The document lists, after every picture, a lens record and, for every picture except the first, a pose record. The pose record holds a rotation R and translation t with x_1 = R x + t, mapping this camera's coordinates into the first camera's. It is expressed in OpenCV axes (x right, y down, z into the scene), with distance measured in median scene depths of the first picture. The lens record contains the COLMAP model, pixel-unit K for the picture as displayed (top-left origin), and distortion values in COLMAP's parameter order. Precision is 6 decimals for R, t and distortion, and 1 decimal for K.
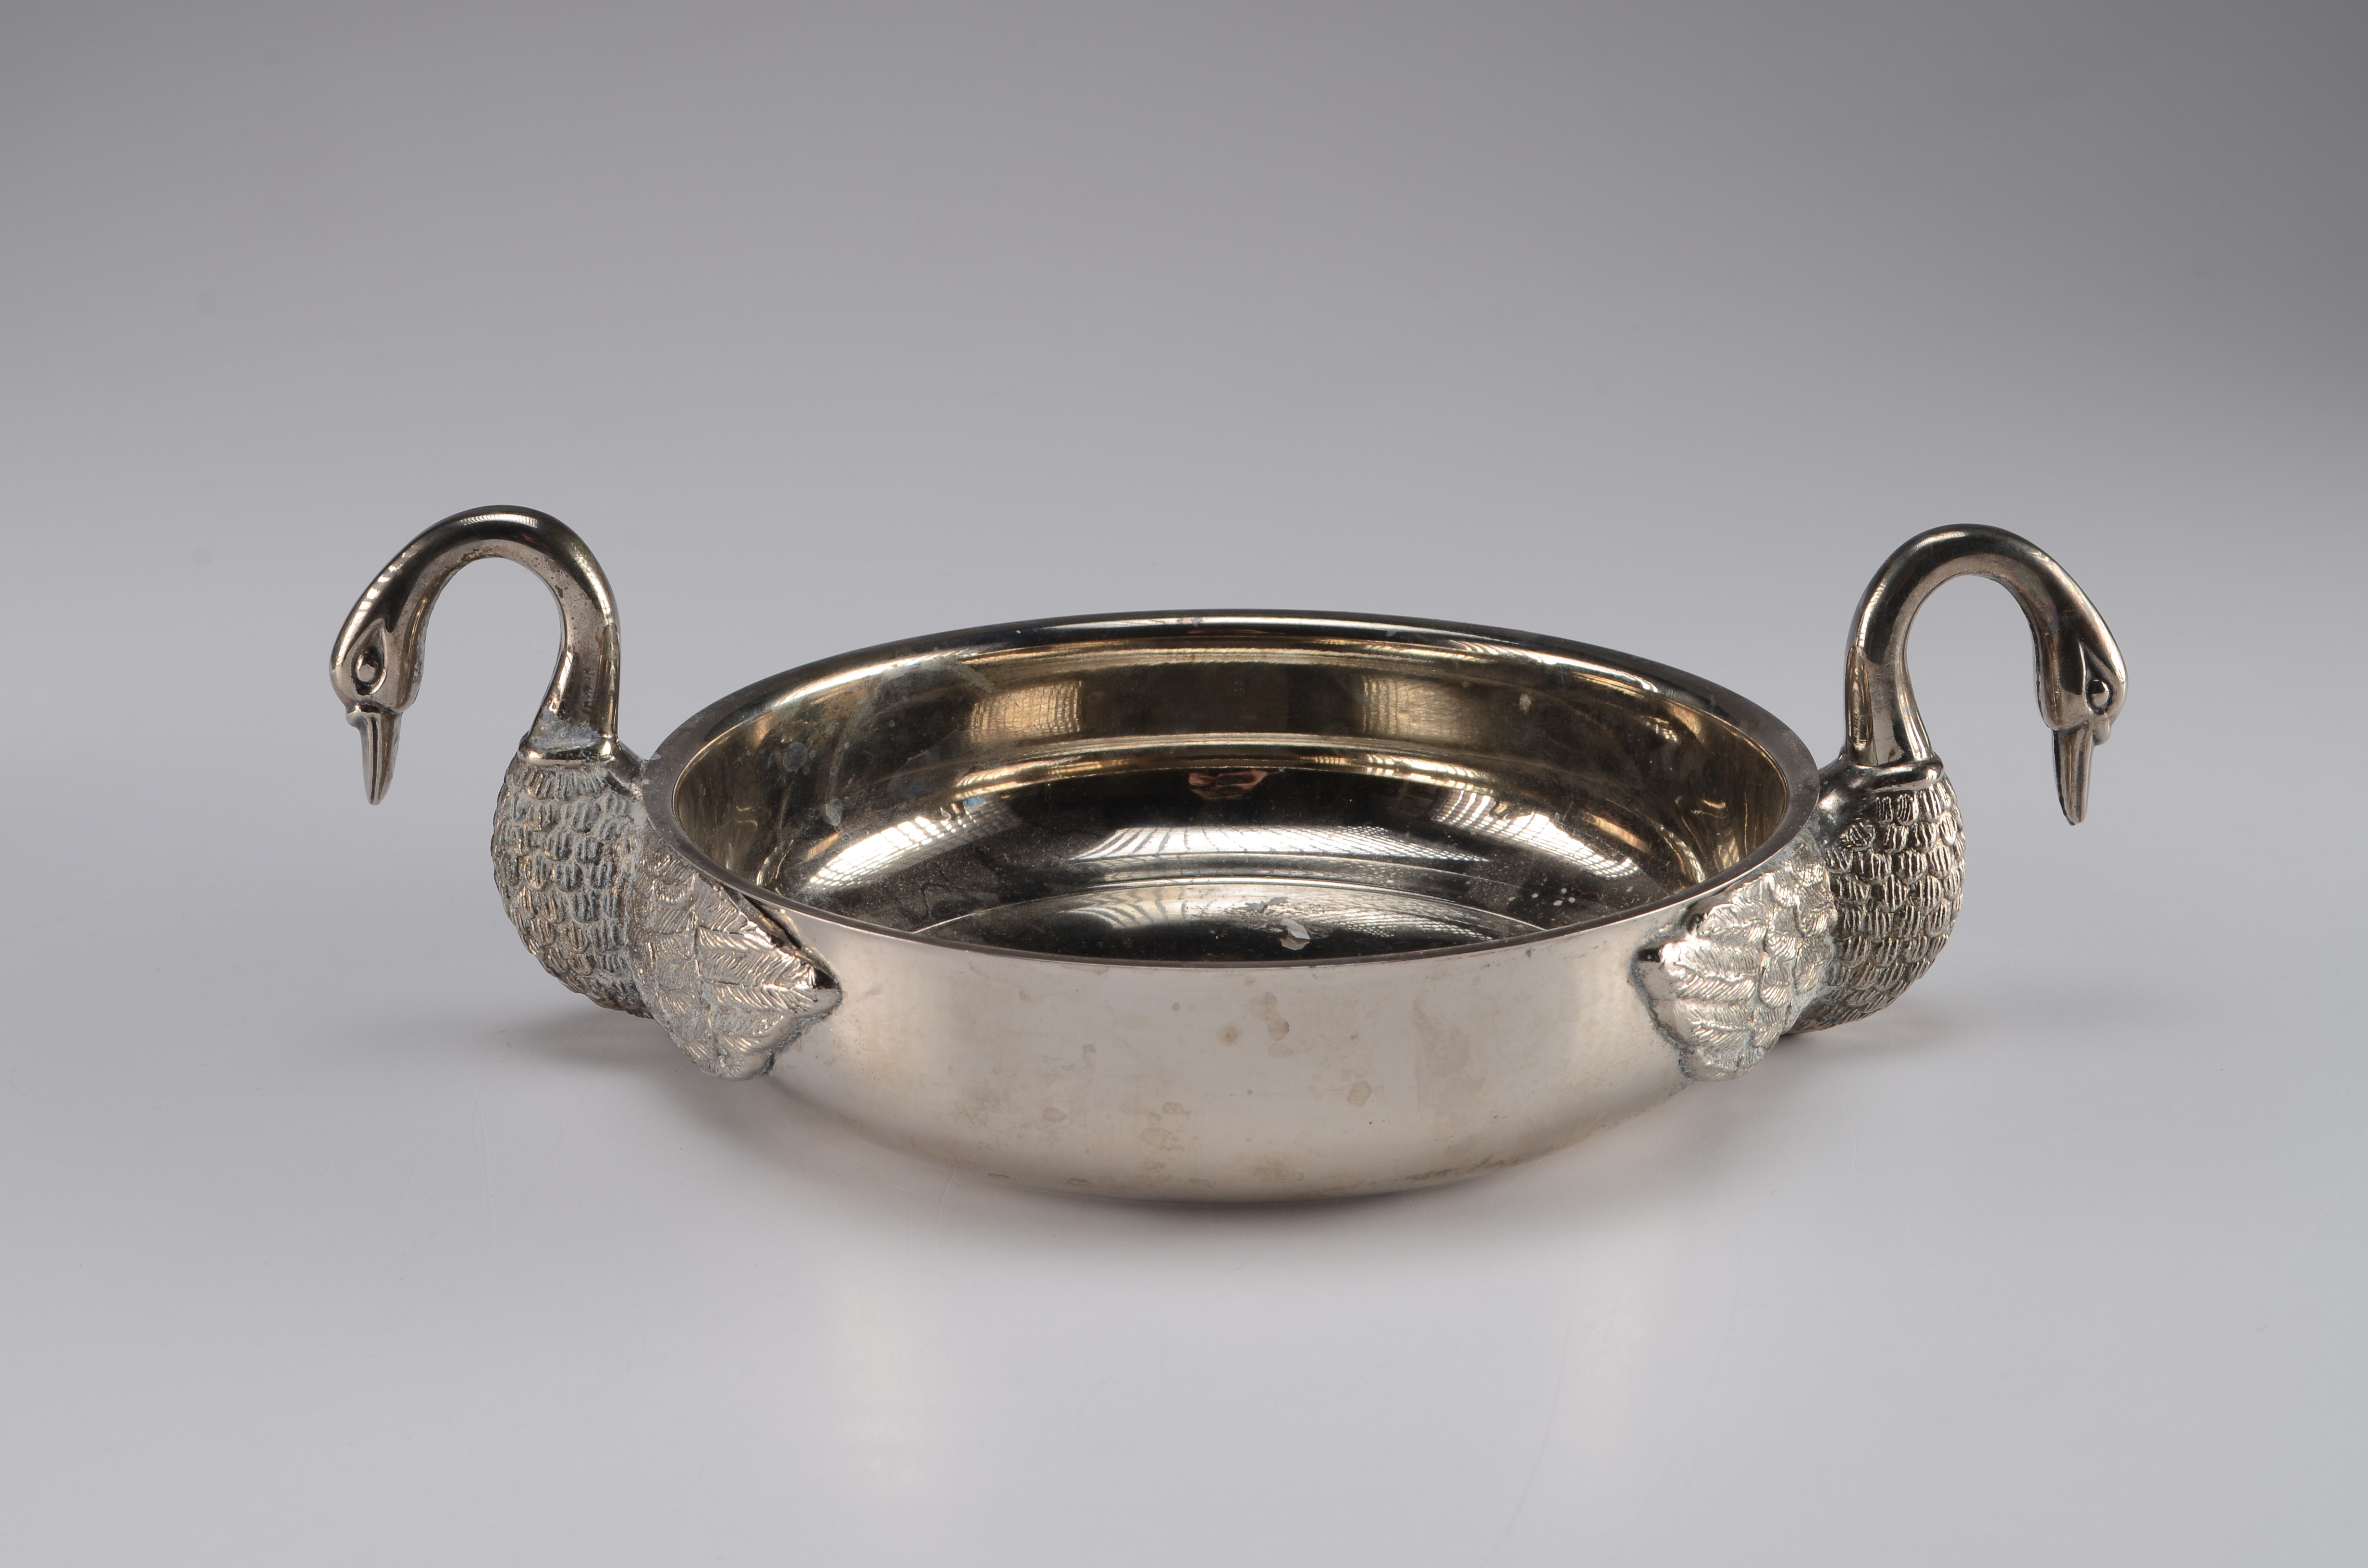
lens RADIAL K [[3644.1, 0, 1184.0], [0, 3644.1, 784.0], [0, 0, 1]] dist [0.294924, -3.530233]
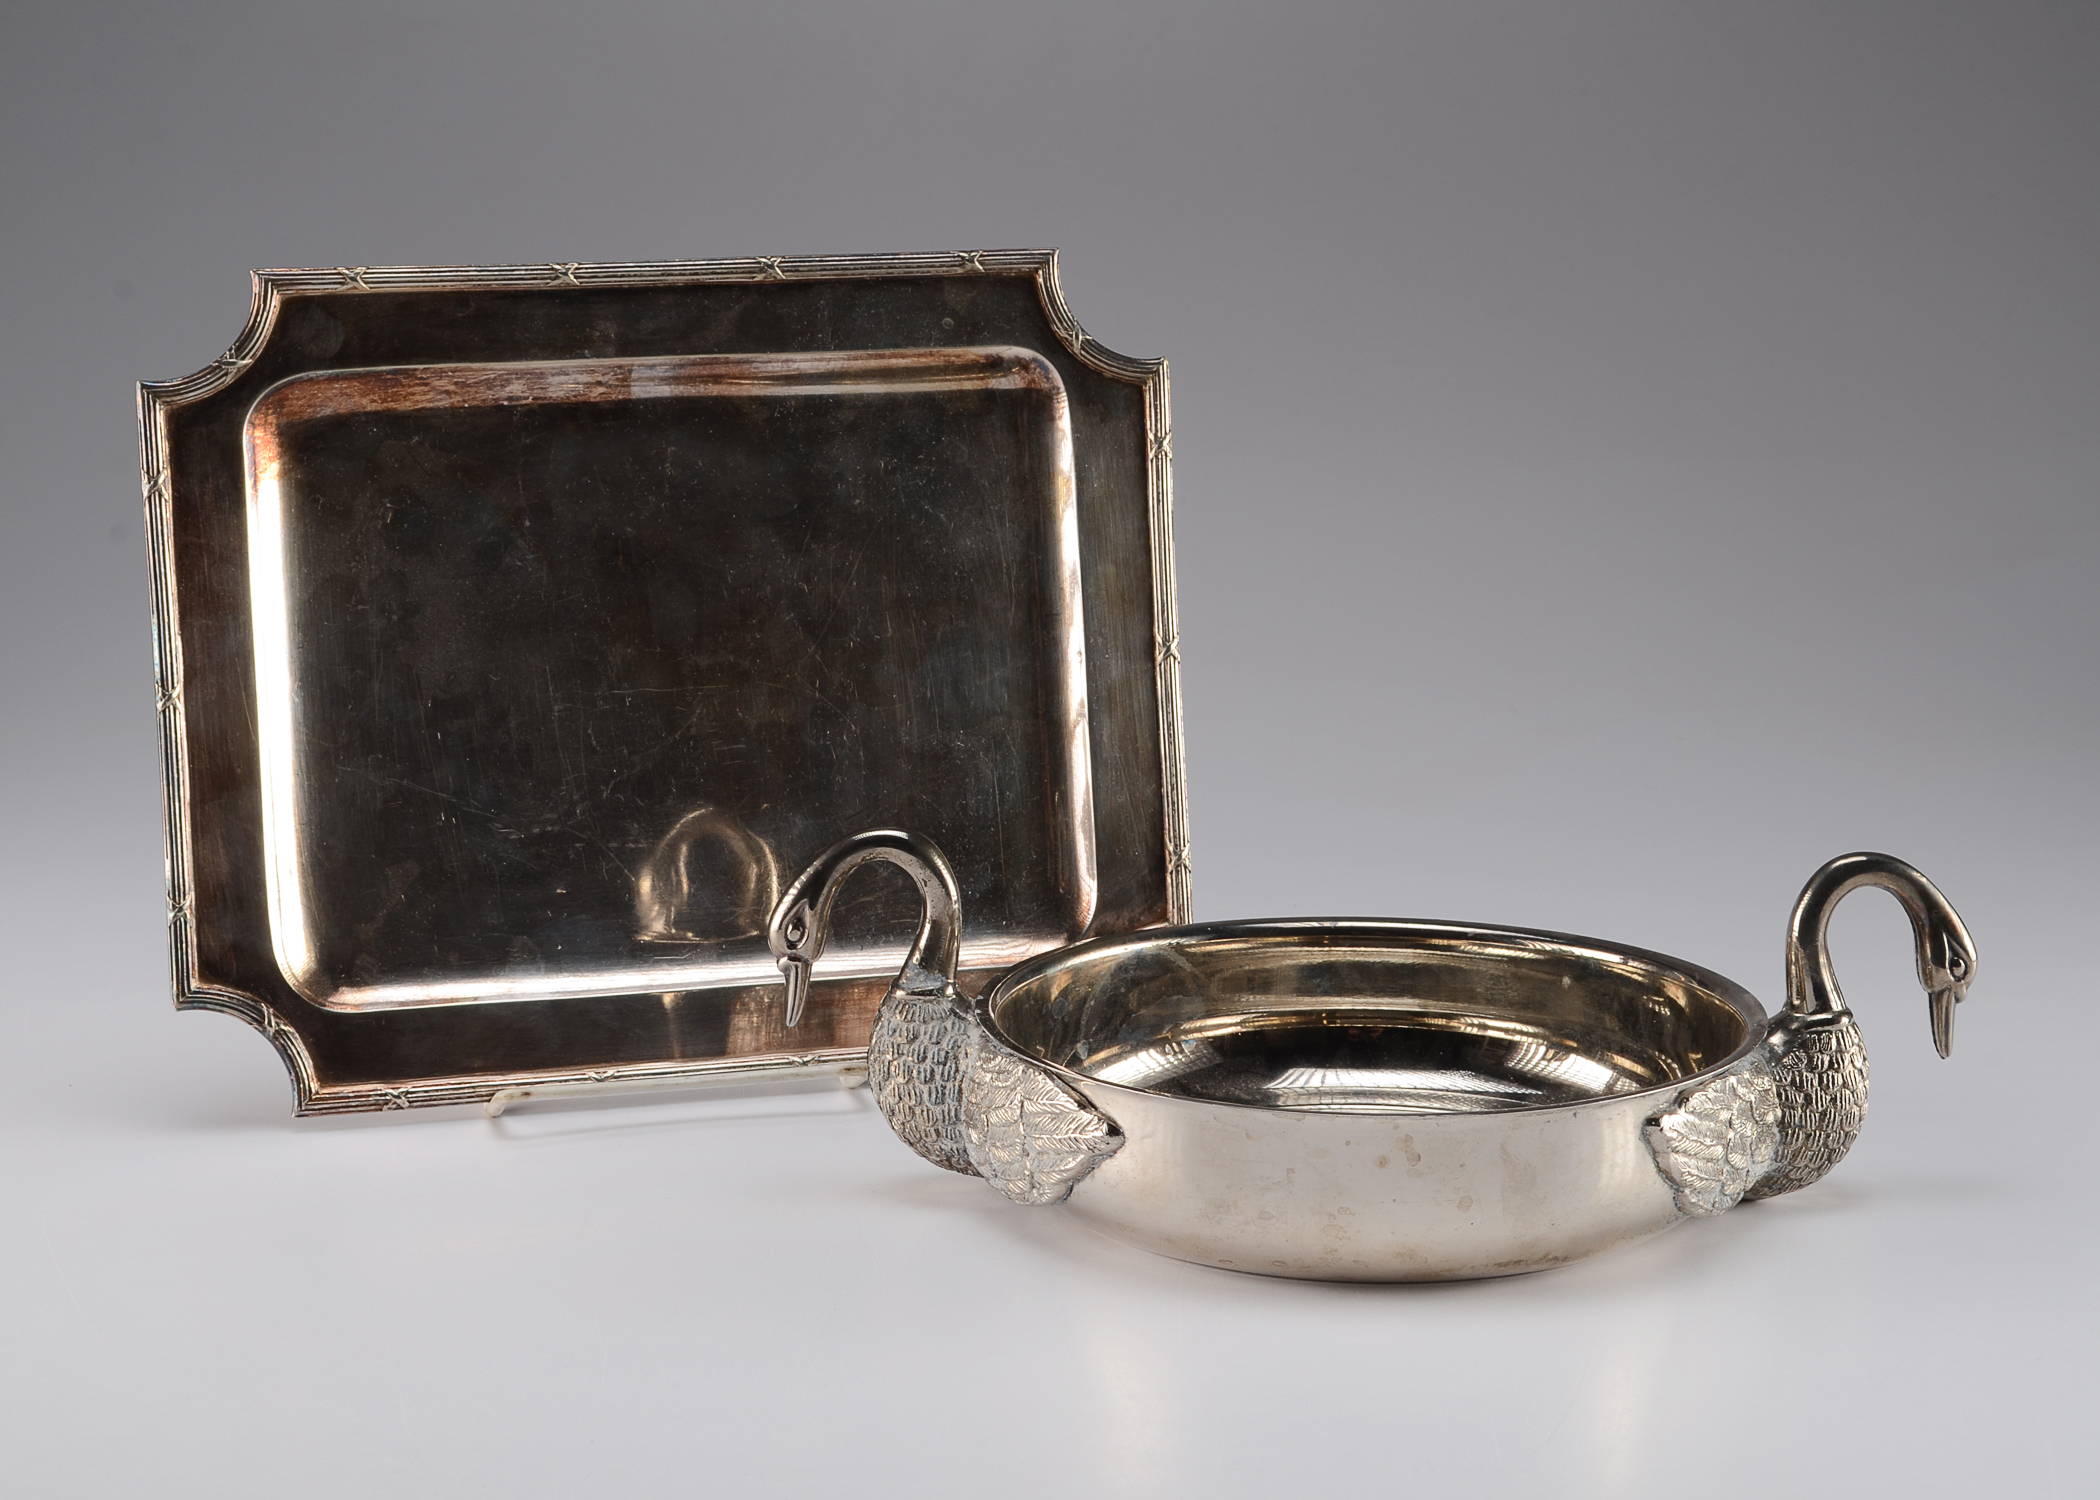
lens RADIAL K [[4255.6, 0, 1050.0], [0, 4255.6, 750.0], [0, 0, 1]] dist [0.005327, 0.143273]
pose [[0.999616, 0.016212, -0.022465, -0.081281], [-0.018962, 0.991570, -0.128176, 0.116058], [0.020197, 0.128553, 0.991497, -0.732305]]
